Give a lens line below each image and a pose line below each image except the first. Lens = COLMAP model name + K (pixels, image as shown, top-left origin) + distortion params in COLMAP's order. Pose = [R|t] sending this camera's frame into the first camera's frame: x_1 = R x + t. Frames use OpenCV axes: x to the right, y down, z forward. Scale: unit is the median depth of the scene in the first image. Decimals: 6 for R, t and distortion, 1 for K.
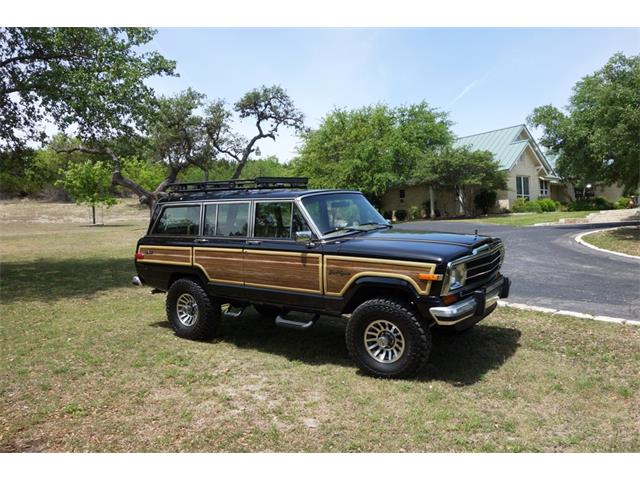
lens RADIAL K [[487.6, 0, 320.7], [0, 487.6, 228.7], [0, 0, 1]] dist [0.002968, -0.001125]
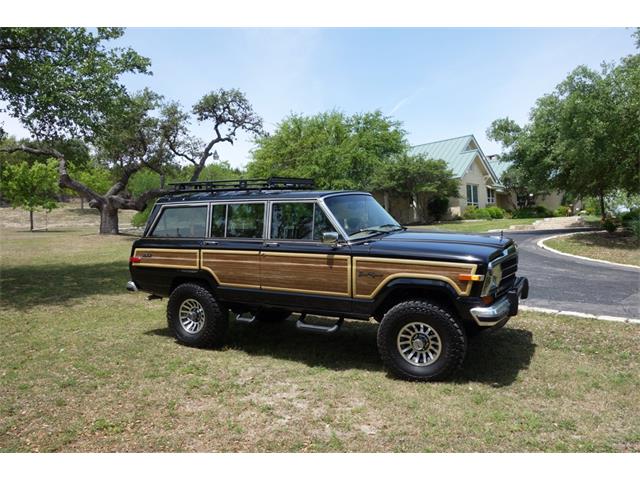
lens RADIAL K [[487.6, 0, 320.7], [0, 487.6, 228.7], [0, 0, 1]] dist [0.002968, -0.001125]
pose [[0.994090, 0.003581, 0.108497, -0.119092], [-0.002088, 0.999902, -0.013870, 0.008639], [-0.108536, 0.013561, 0.994000, 0.027298]]
